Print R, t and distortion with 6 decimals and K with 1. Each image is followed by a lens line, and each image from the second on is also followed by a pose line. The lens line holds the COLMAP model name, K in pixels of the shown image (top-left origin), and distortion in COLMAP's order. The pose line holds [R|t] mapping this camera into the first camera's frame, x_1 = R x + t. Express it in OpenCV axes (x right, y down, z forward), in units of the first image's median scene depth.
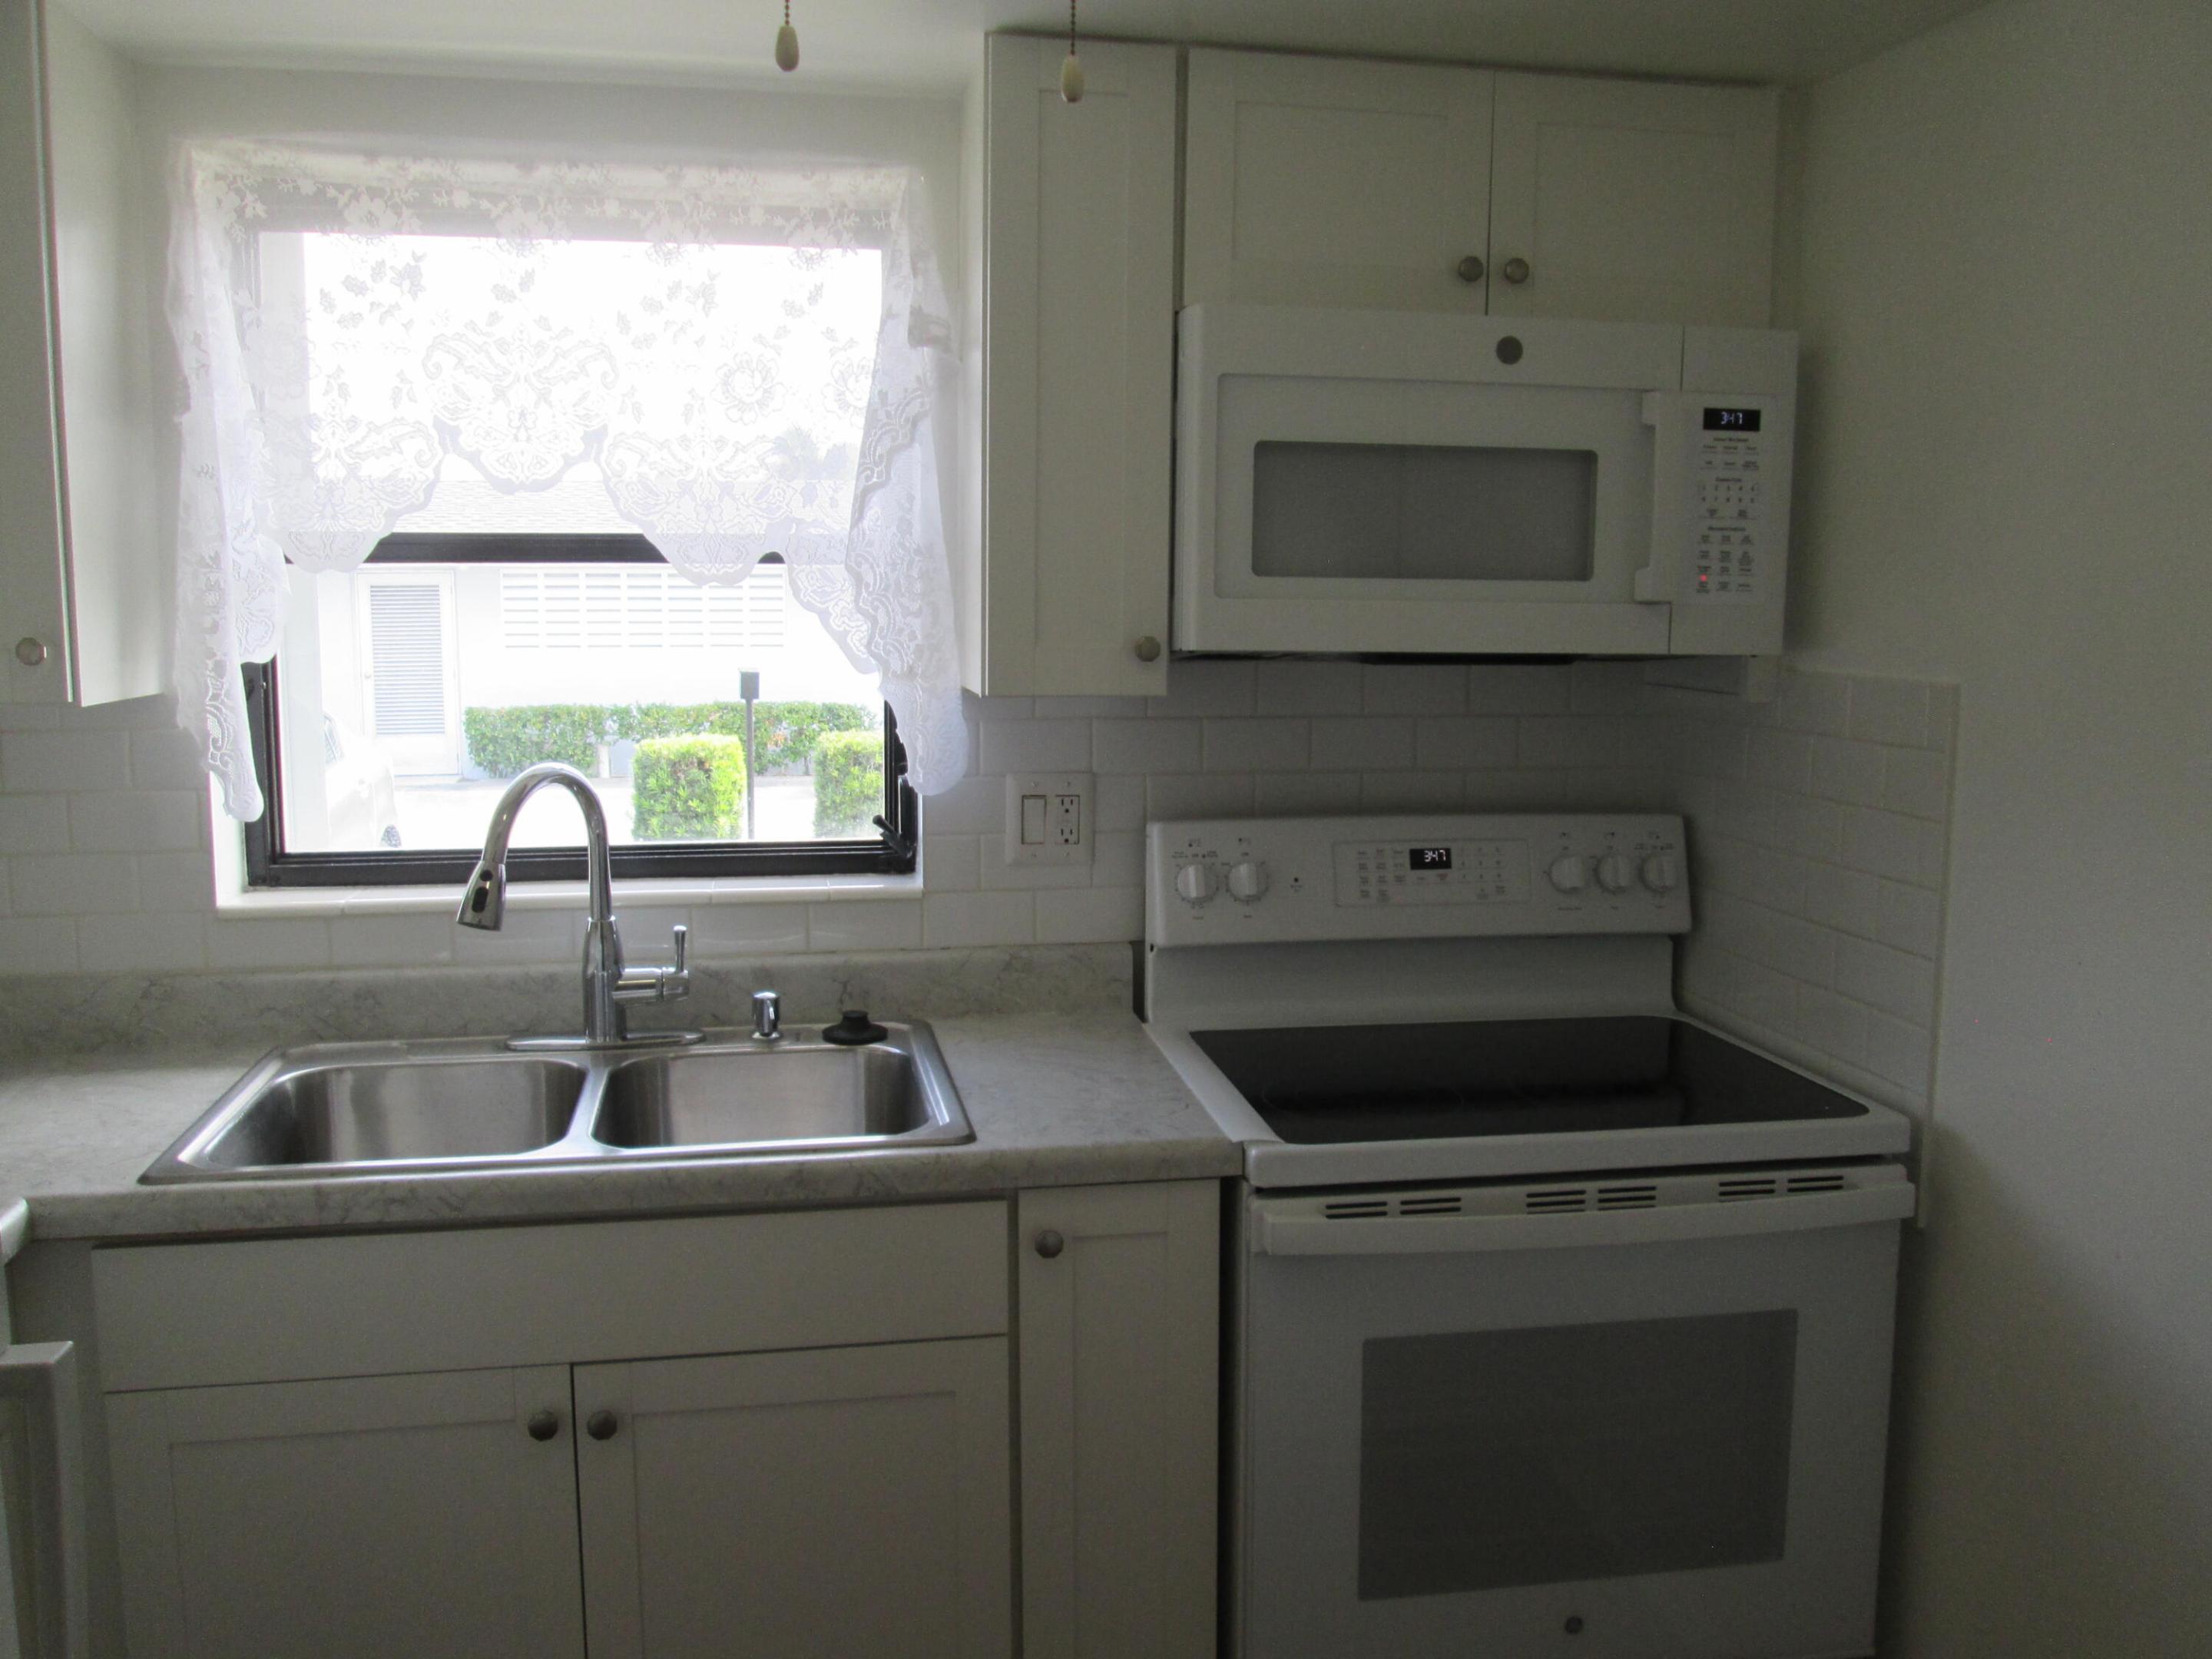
lens RADIAL K [[1823.4, 0, 1106.7], [0, 1823.4, 829.4], [0, 0, 1]] dist [-0.048230, 0.017060]
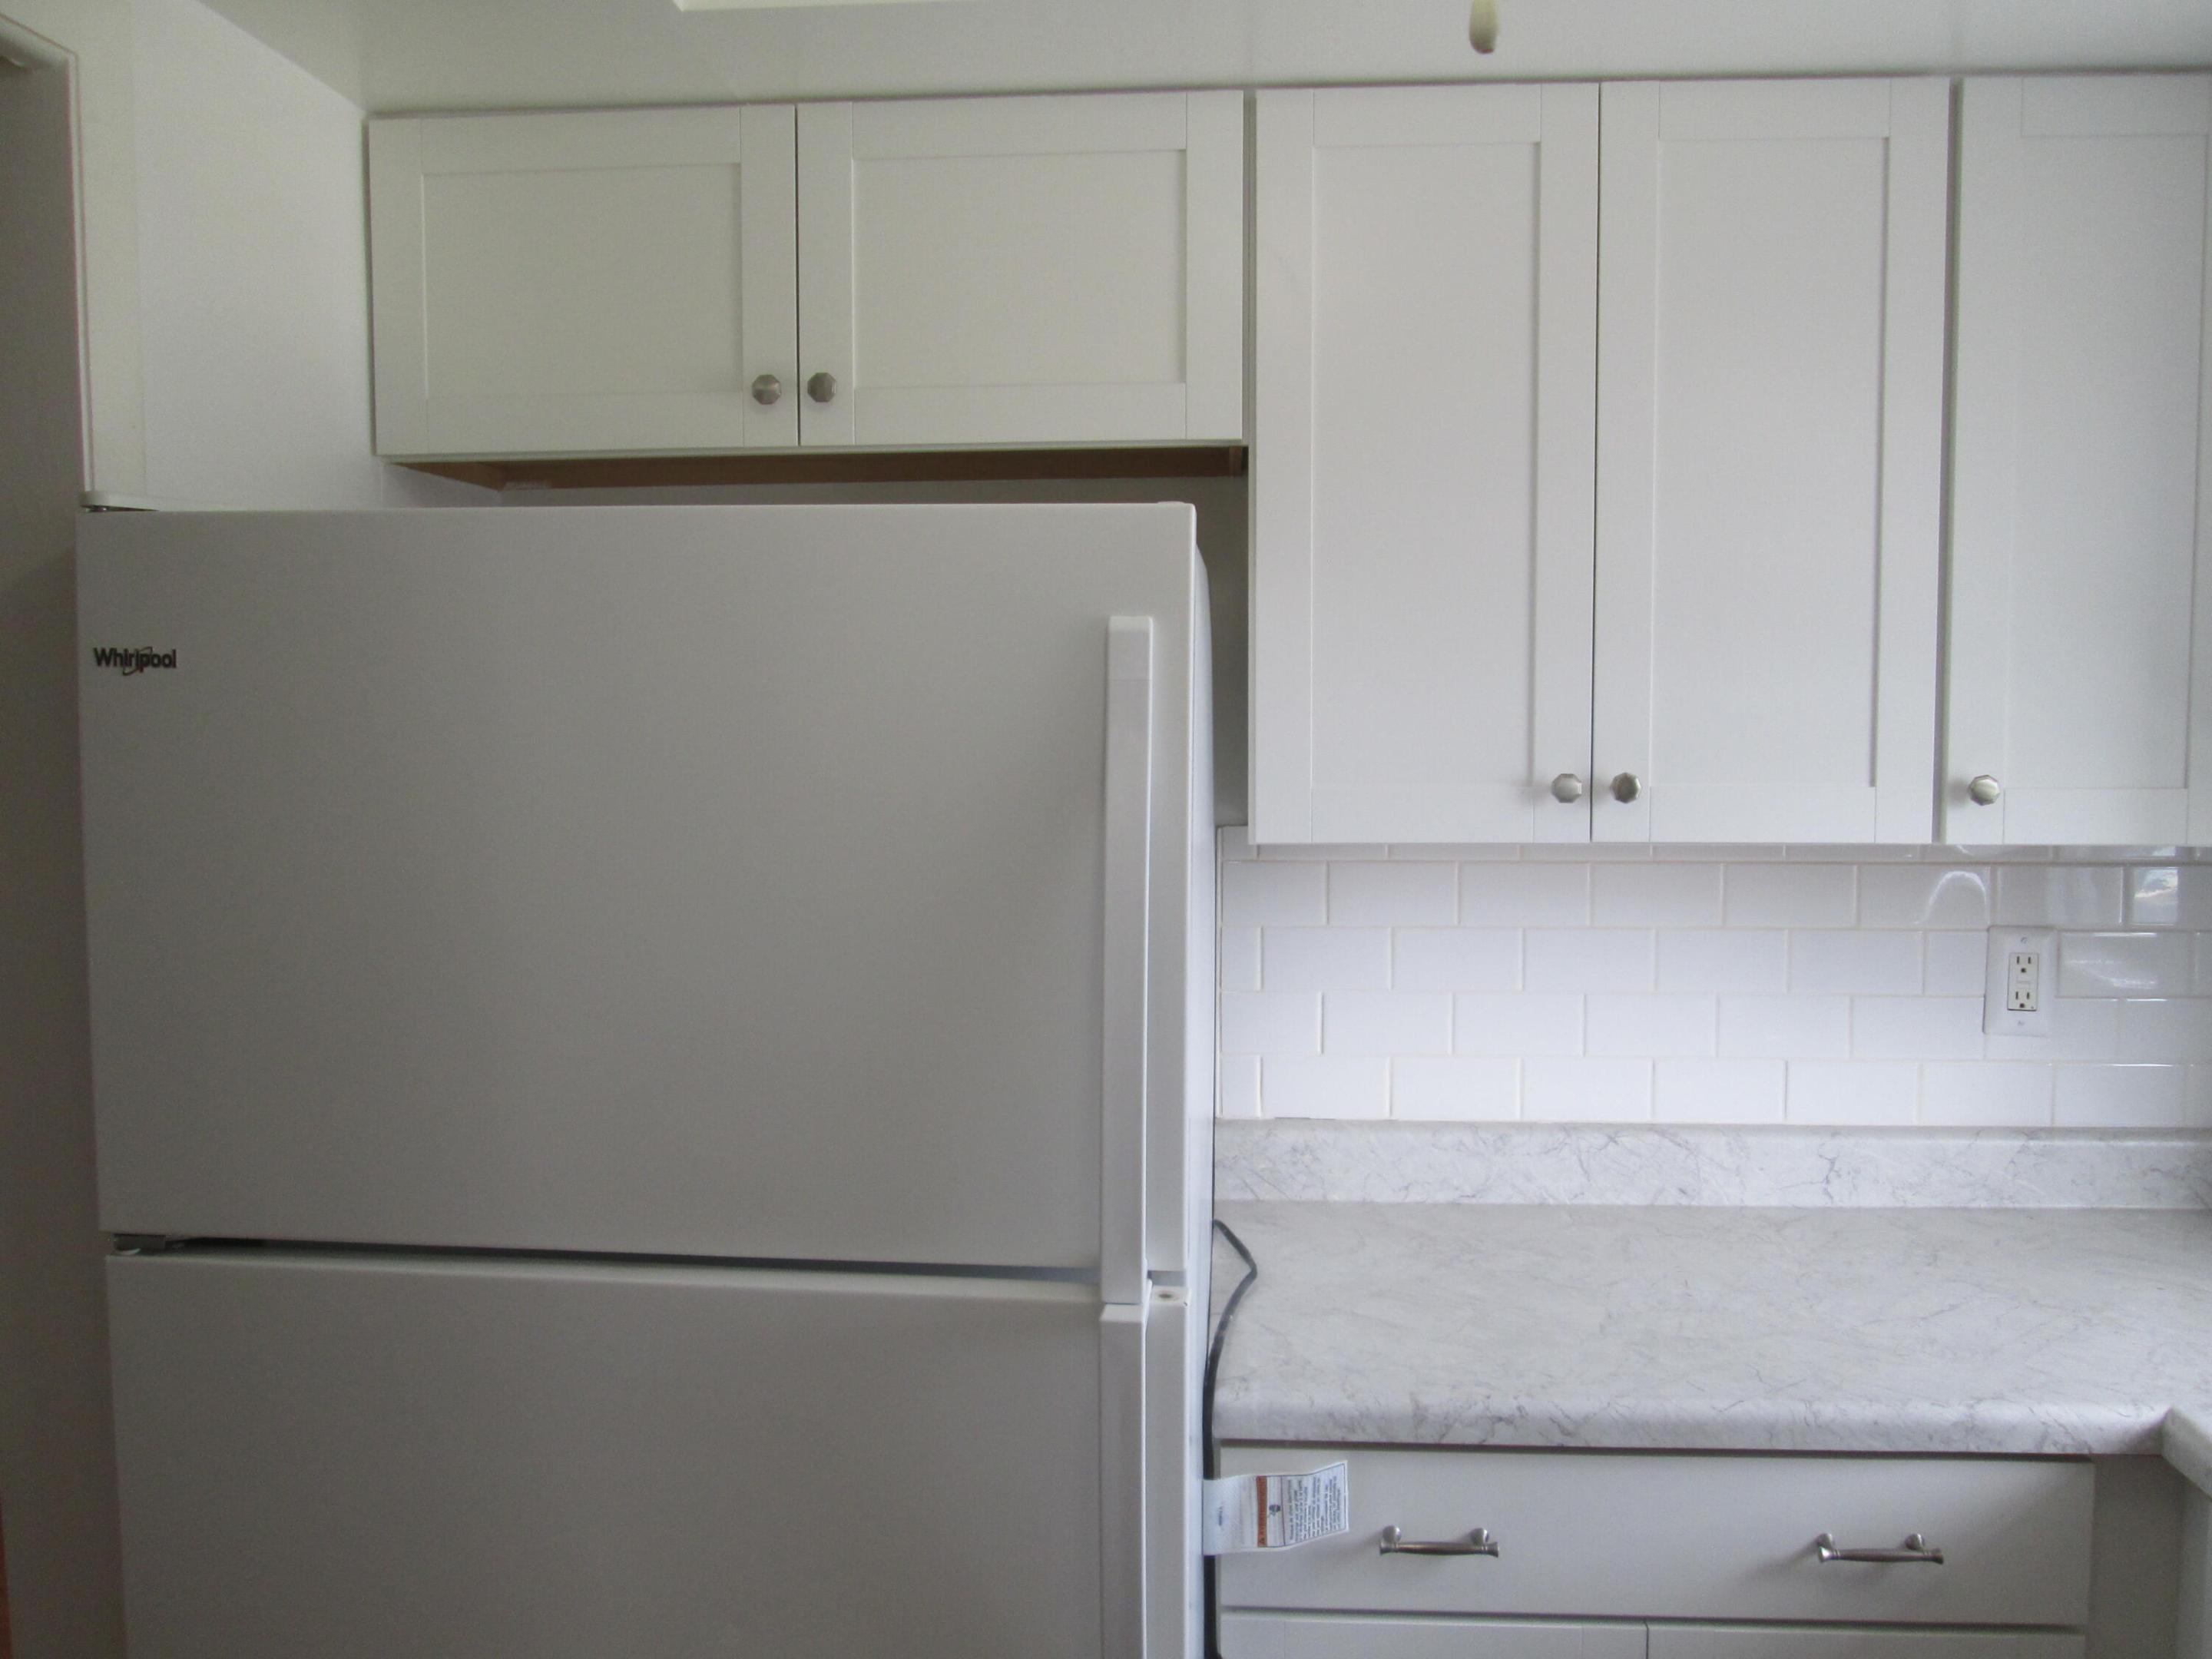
lens RADIAL K [[1823.4, 0, 1101.3], [0, 1823.4, 812.0], [0, 0, 1]] dist [-0.048230, 0.017060]
pose [[-0.247907, 0.066821, -0.966477, 0.266458], [-0.128962, 0.986464, 0.101283, -0.077958], [0.960162, 0.149747, -0.235934, 0.492013]]
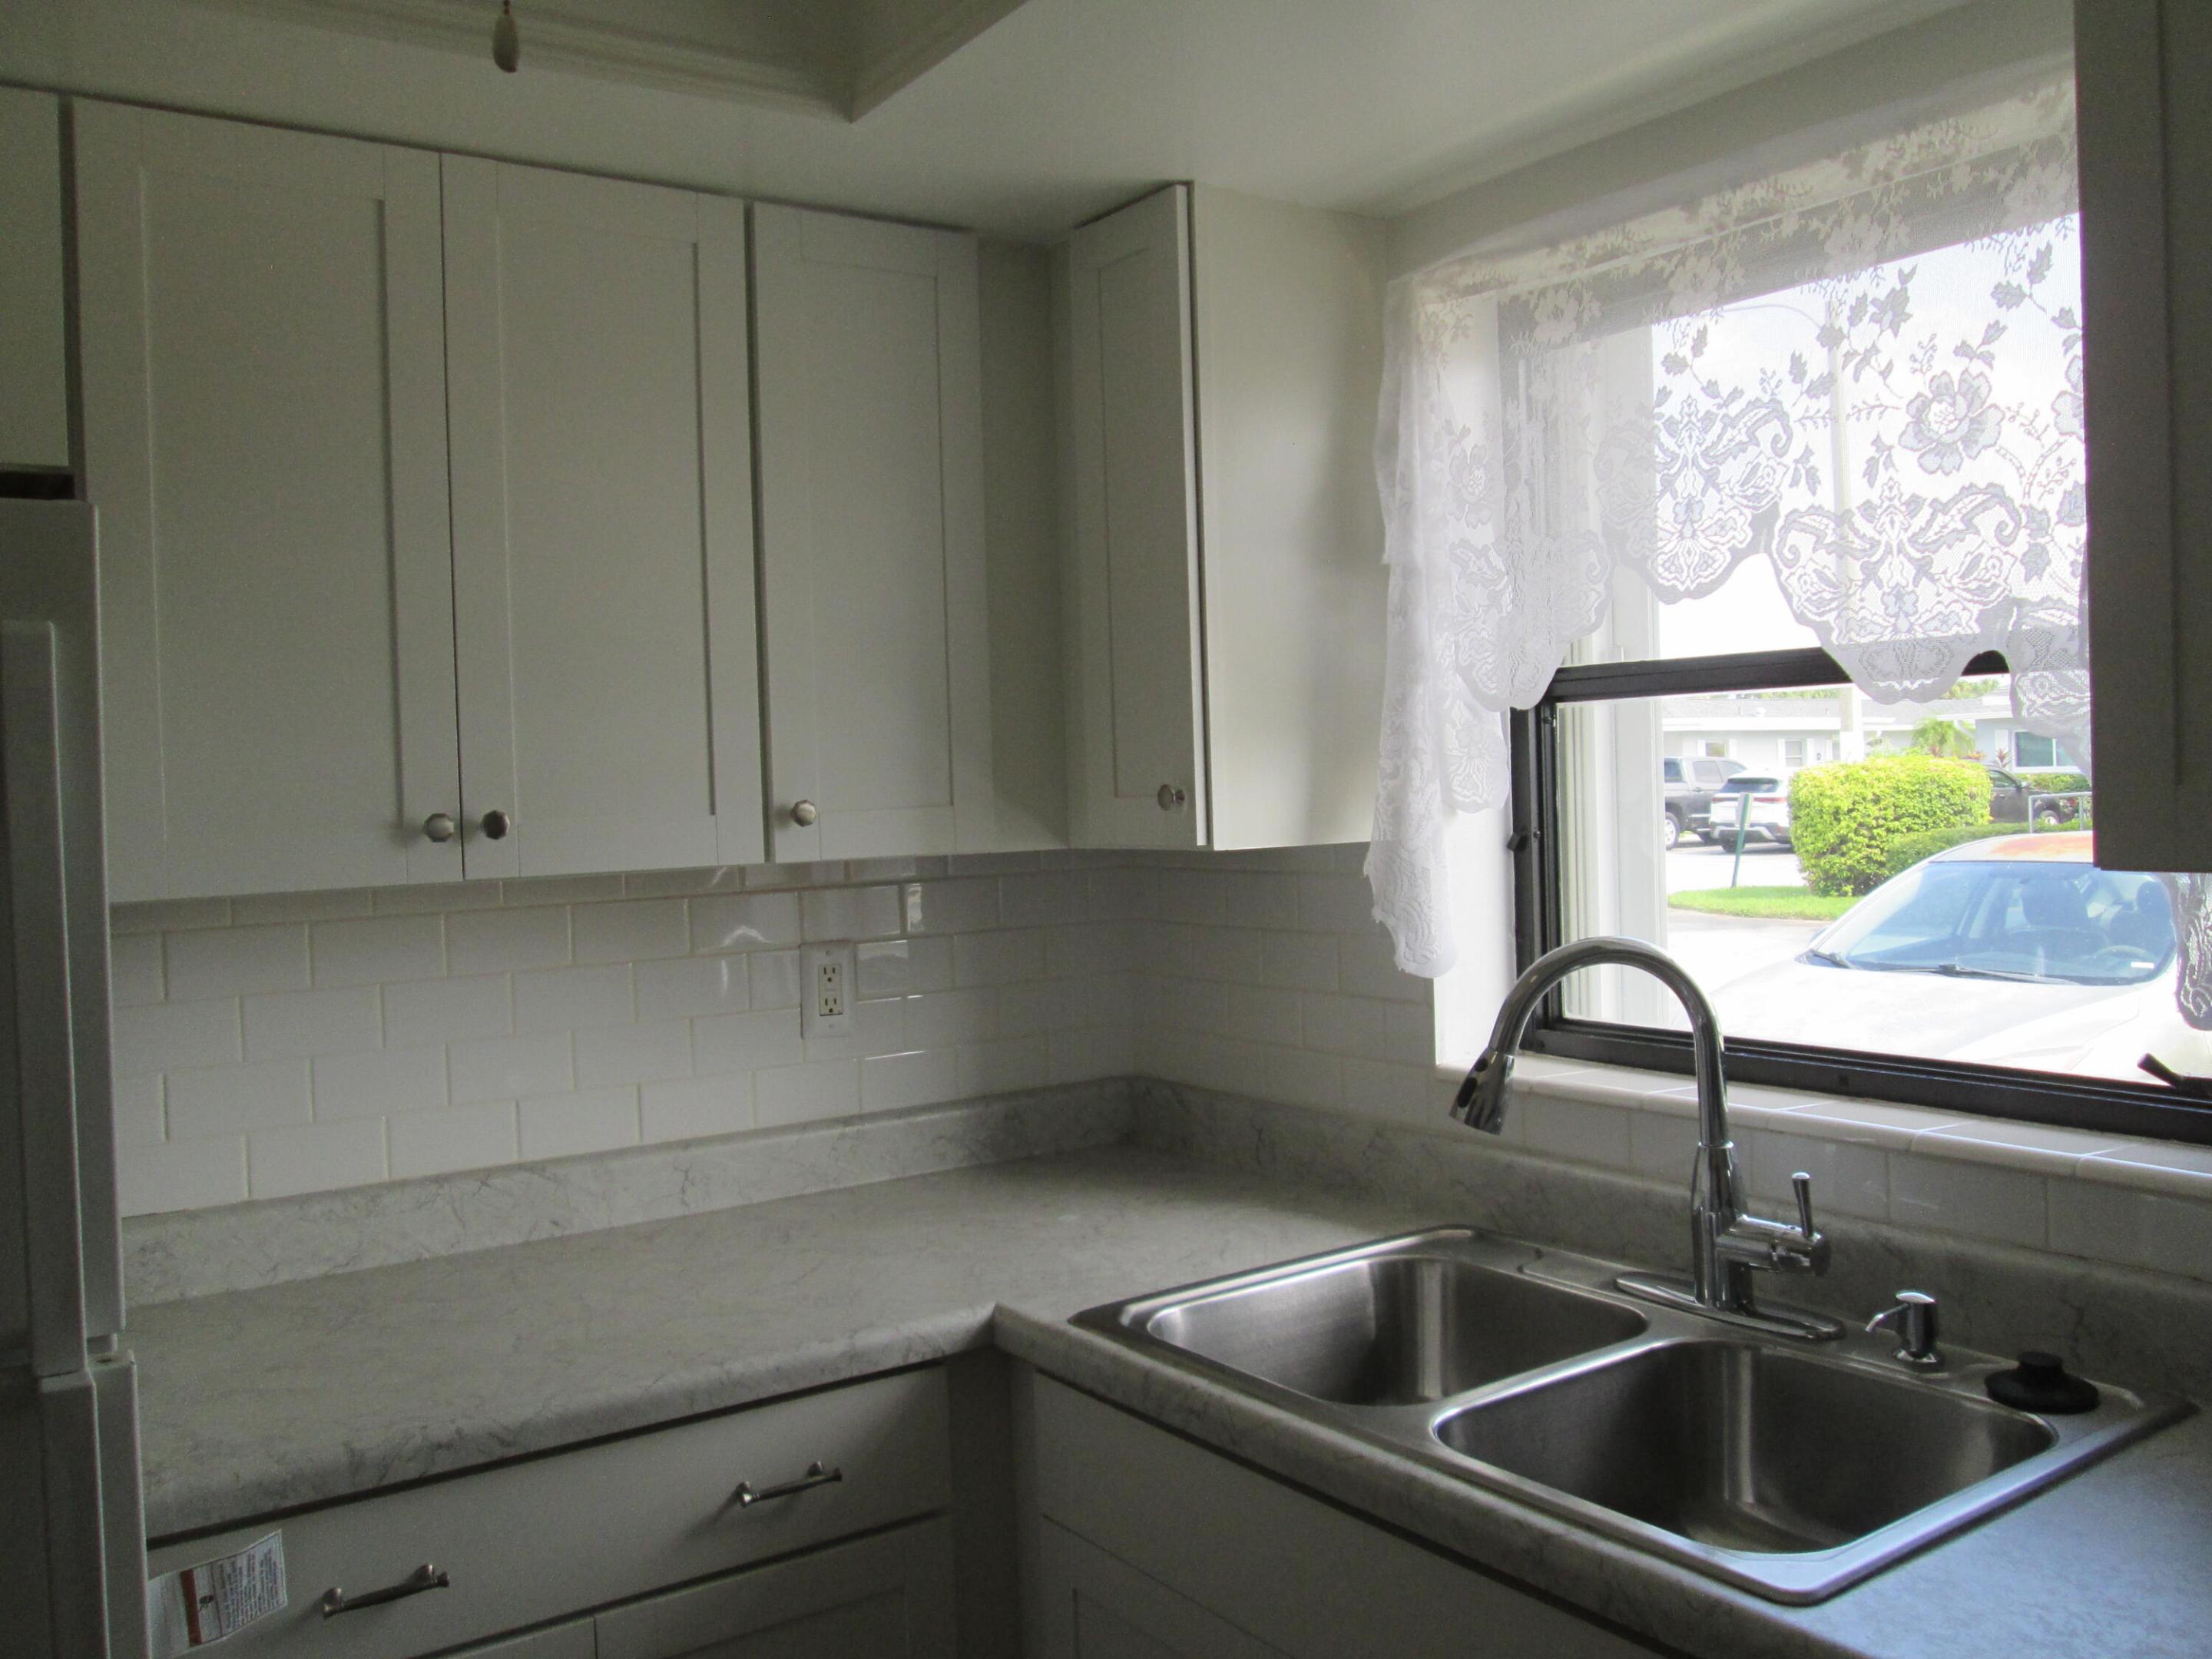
lens RADIAL K [[1823.4, 0, 1106.6], [0, 1823.4, 815.0], [0, 0, 1]] dist [-0.048230, 0.017060]
pose [[0.416109, 0.002383, -0.909312, 0.305242], [-0.087452, 0.995466, -0.037410, -0.037288], [0.905100, 0.095088, 0.414431, 0.435112]]
